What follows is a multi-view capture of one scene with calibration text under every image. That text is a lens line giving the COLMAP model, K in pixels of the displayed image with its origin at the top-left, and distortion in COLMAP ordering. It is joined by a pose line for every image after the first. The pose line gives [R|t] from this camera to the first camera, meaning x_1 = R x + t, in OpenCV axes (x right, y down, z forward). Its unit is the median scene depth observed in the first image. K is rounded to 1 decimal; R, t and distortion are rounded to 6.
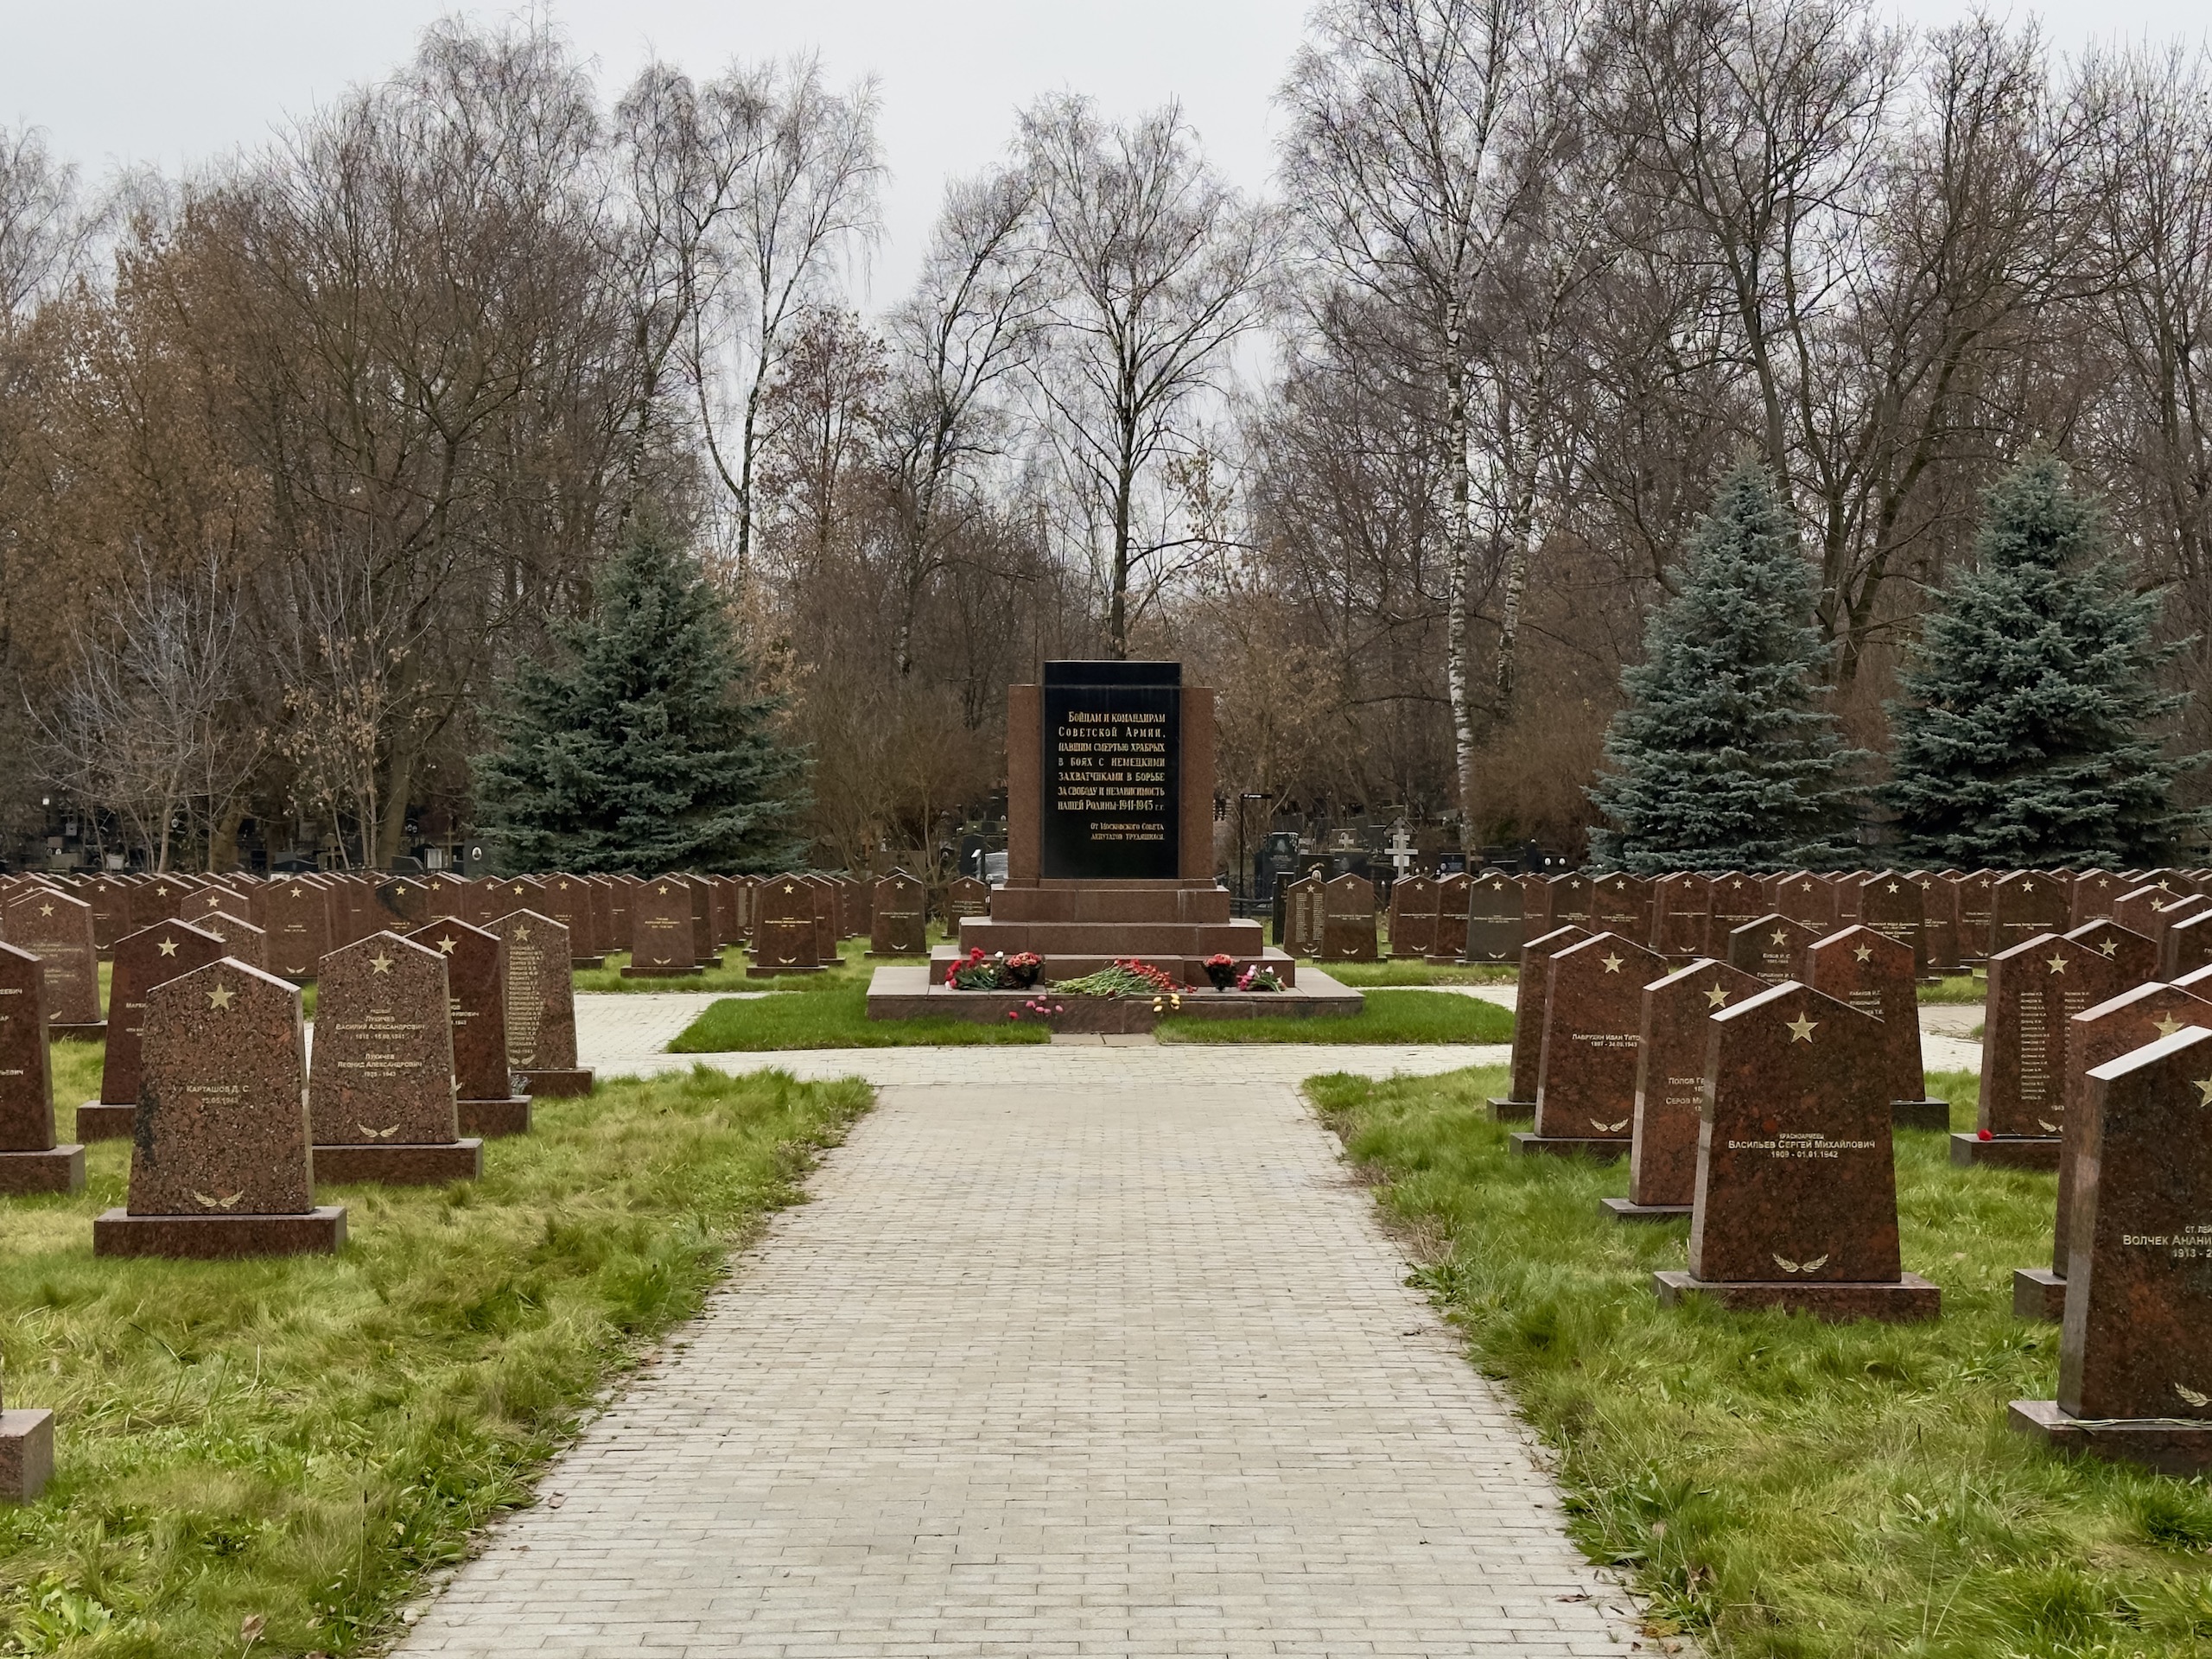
lens RADIAL K [[3095.3, 0, 1105.7], [0, 3095.3, 829.3], [0, 0, 1]] dist [0.043271, 0.000000]
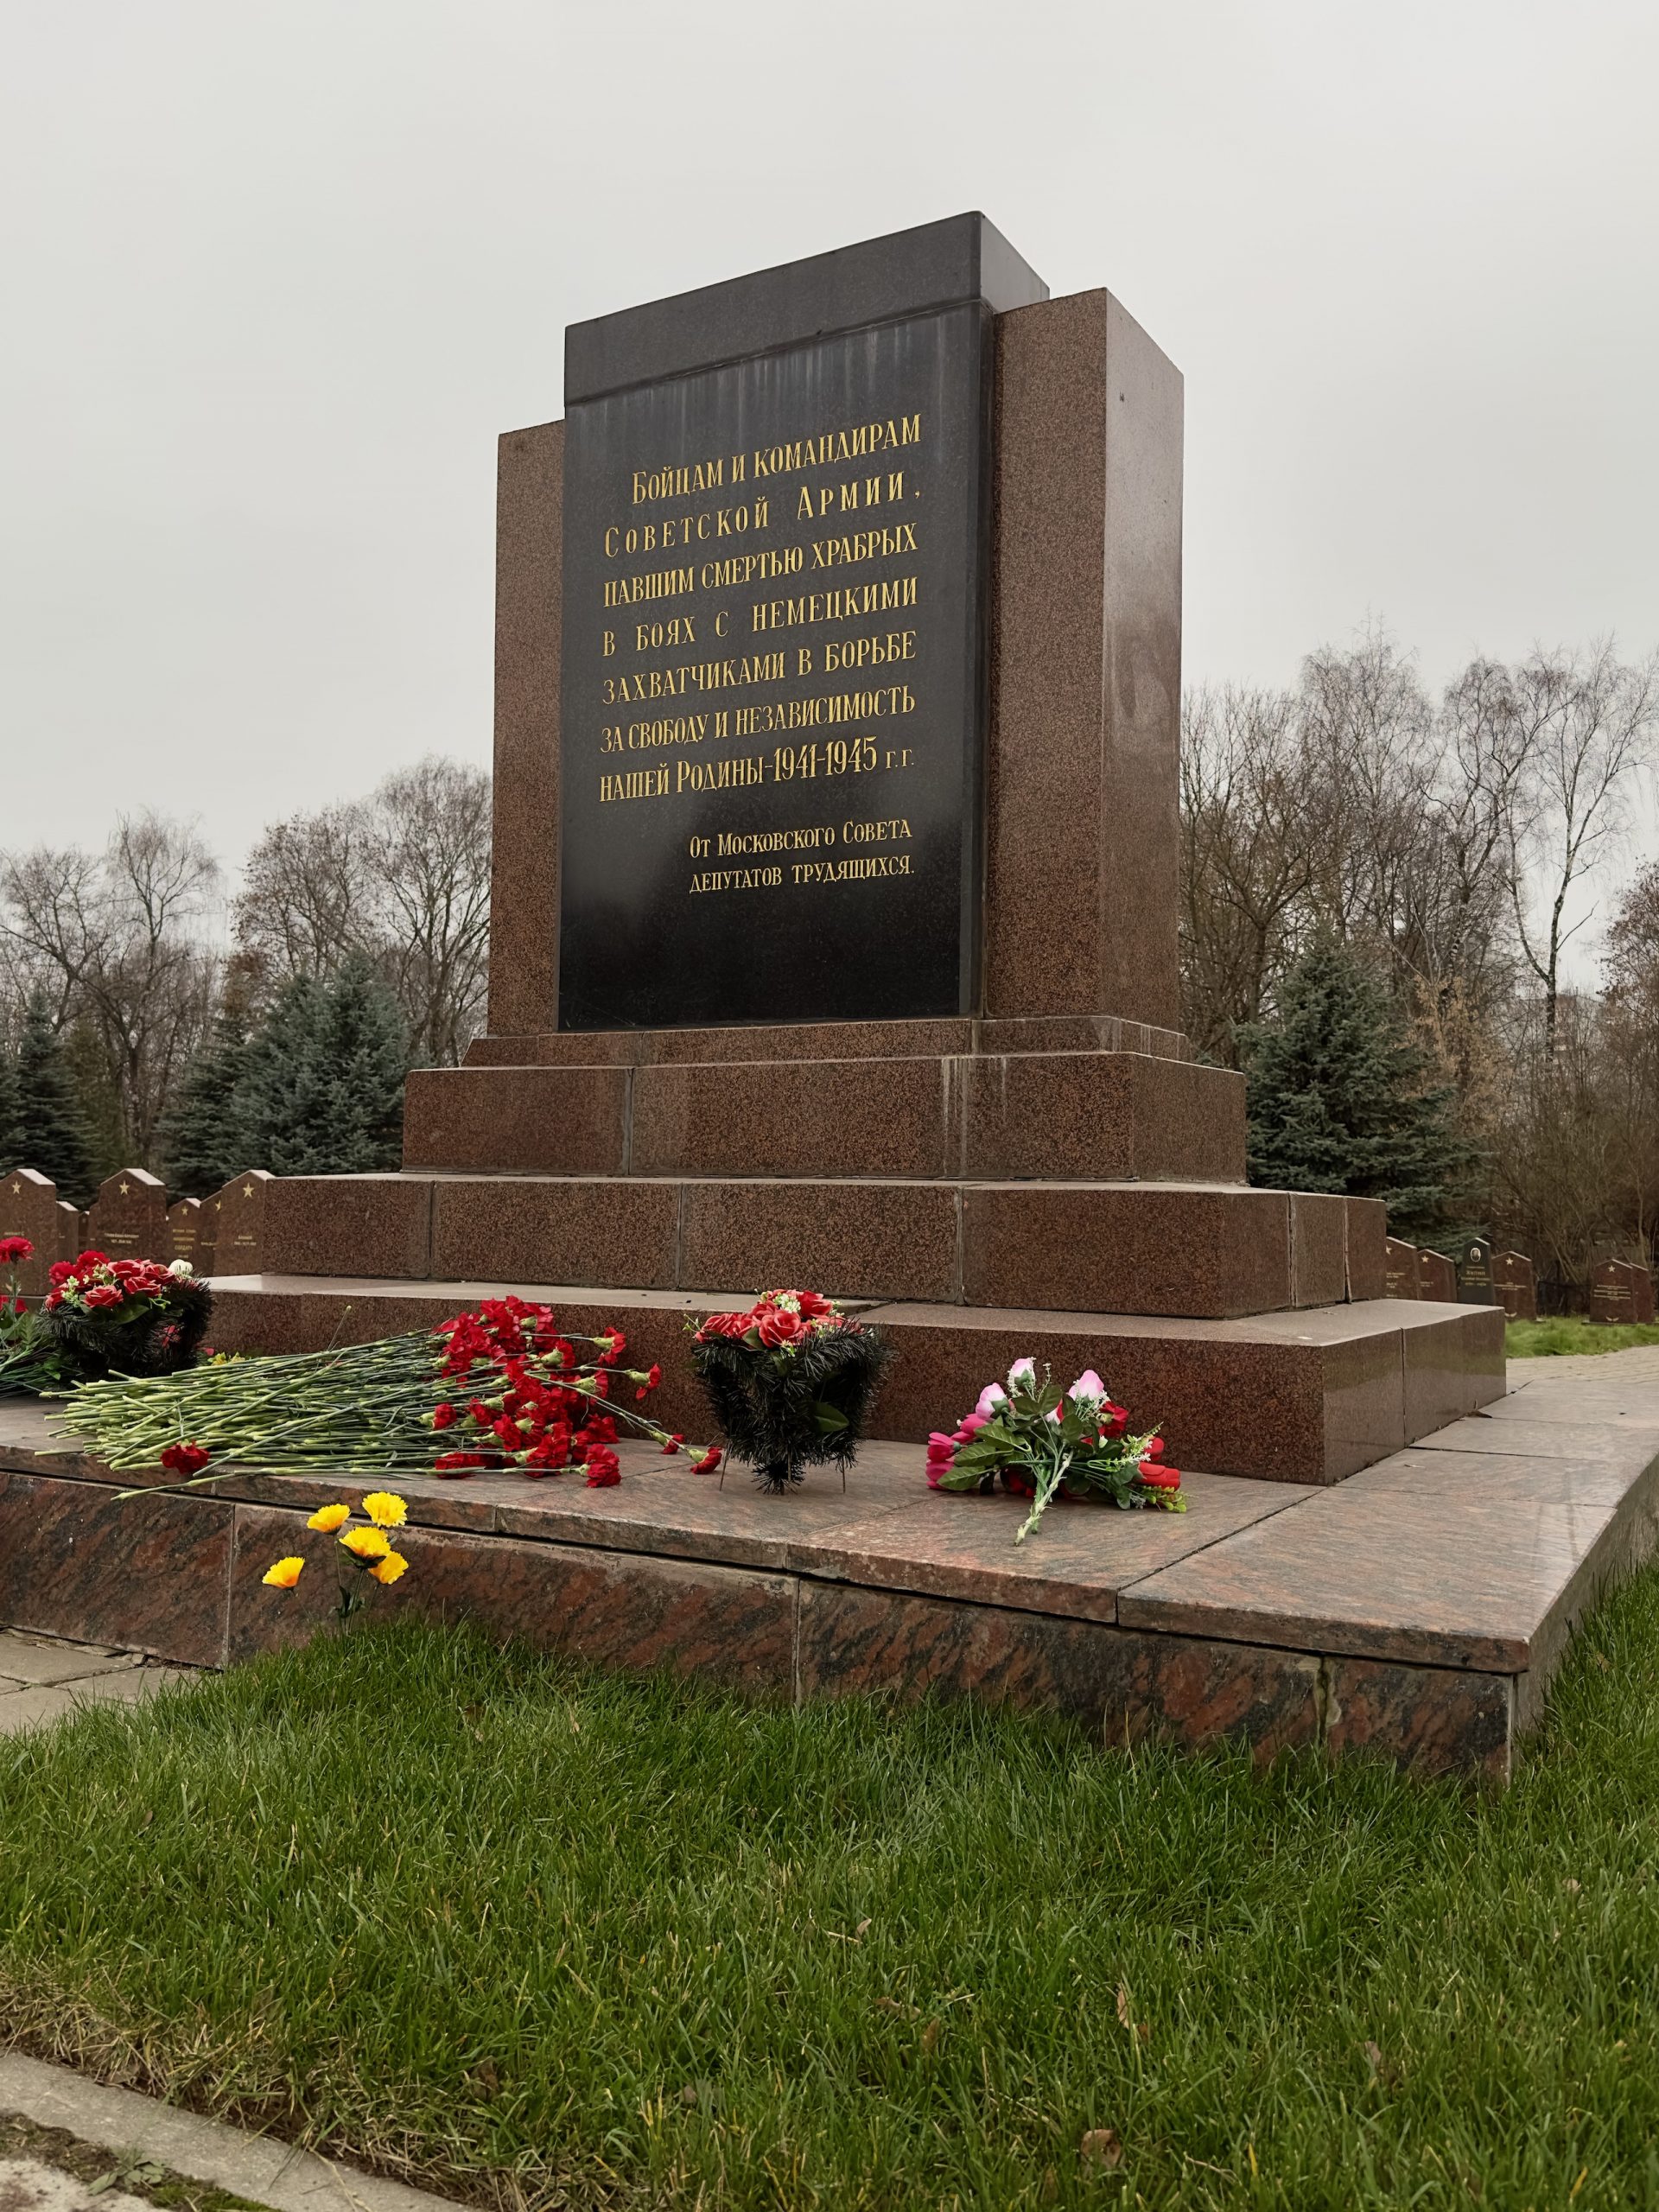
lens RADIAL K [[1860.5, 0, 829.8], [0, 1860.5, 1116.1], [0, 0, 1]] dist [0.053997, -0.014907]
pose [[0.860981, -0.018464, -0.508302, 0.094902], [-0.019099, 0.997463, -0.068582, 0.035781], [0.508279, 0.068756, 0.858444, 0.858275]]
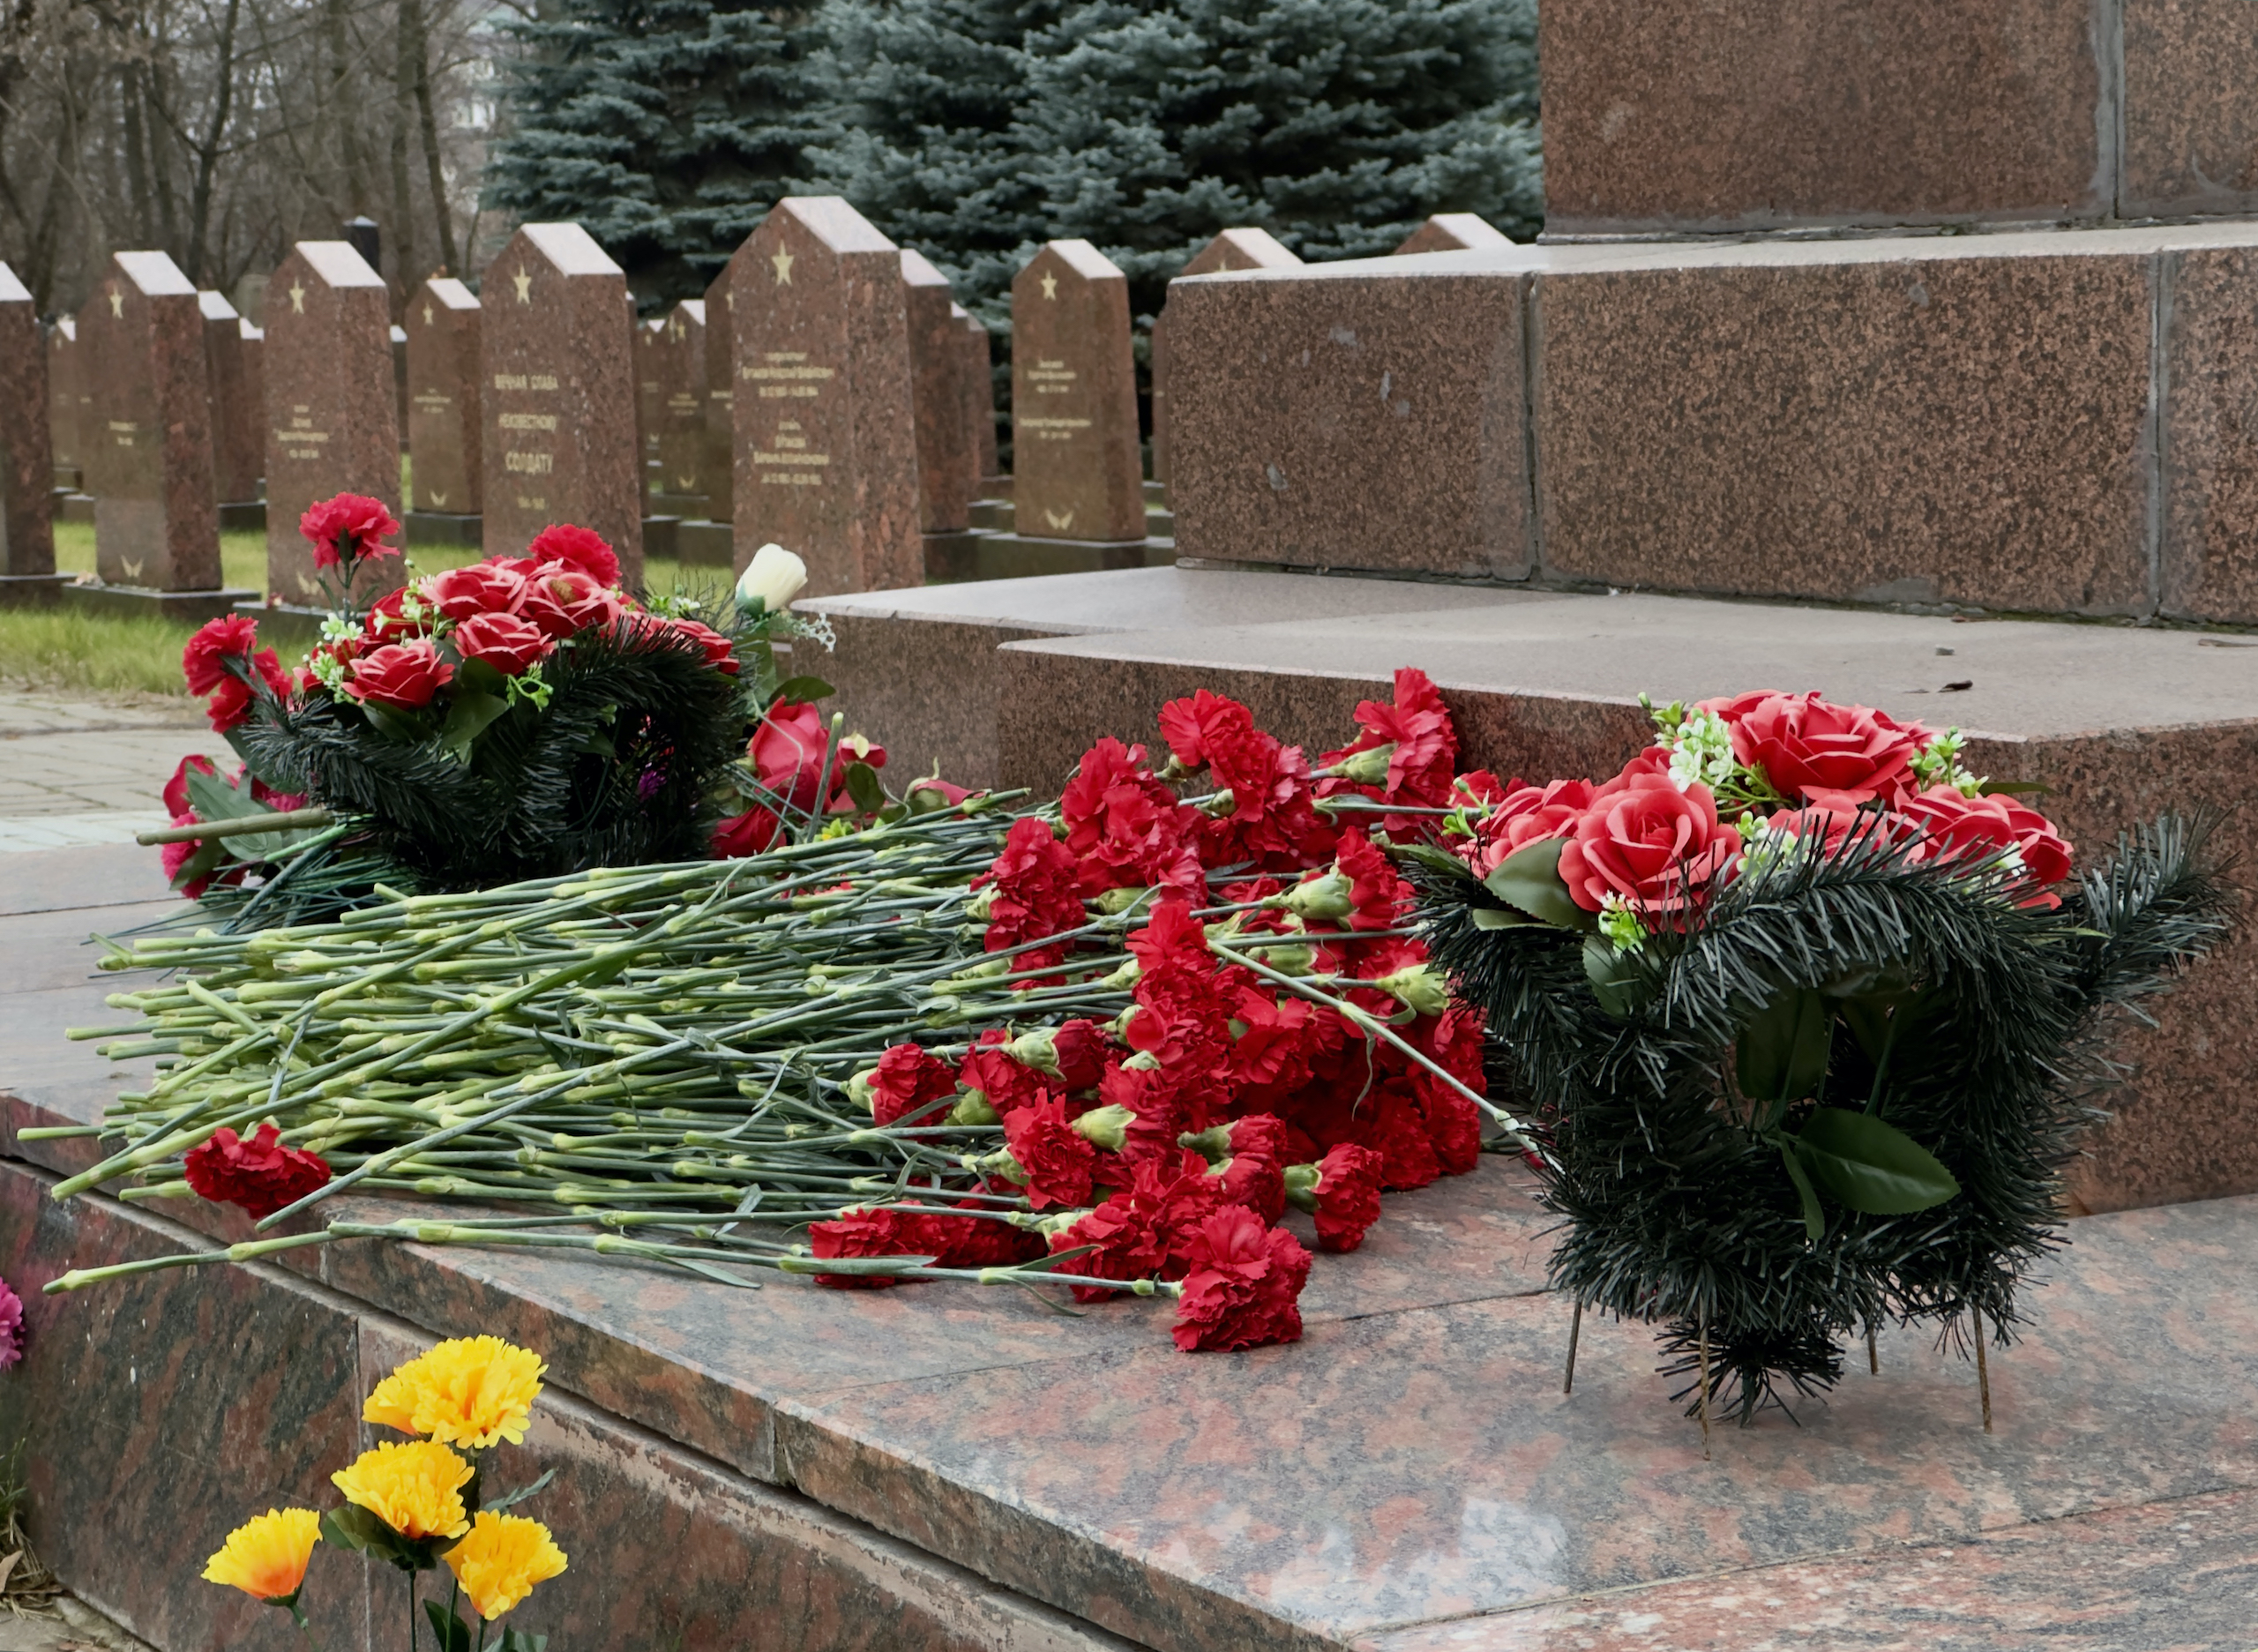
lens RADIAL K [[5420.5, 0, 1129.1], [0, 5420.5, 827.3], [0, 0, 1]] dist [0.261729, 0.000000]
pose [[0.436601, 0.073343, -0.896660, 0.111311], [0.020722, 0.995587, 0.091524, 0.032382], [0.899416, -0.058540, 0.433155, 0.902982]]
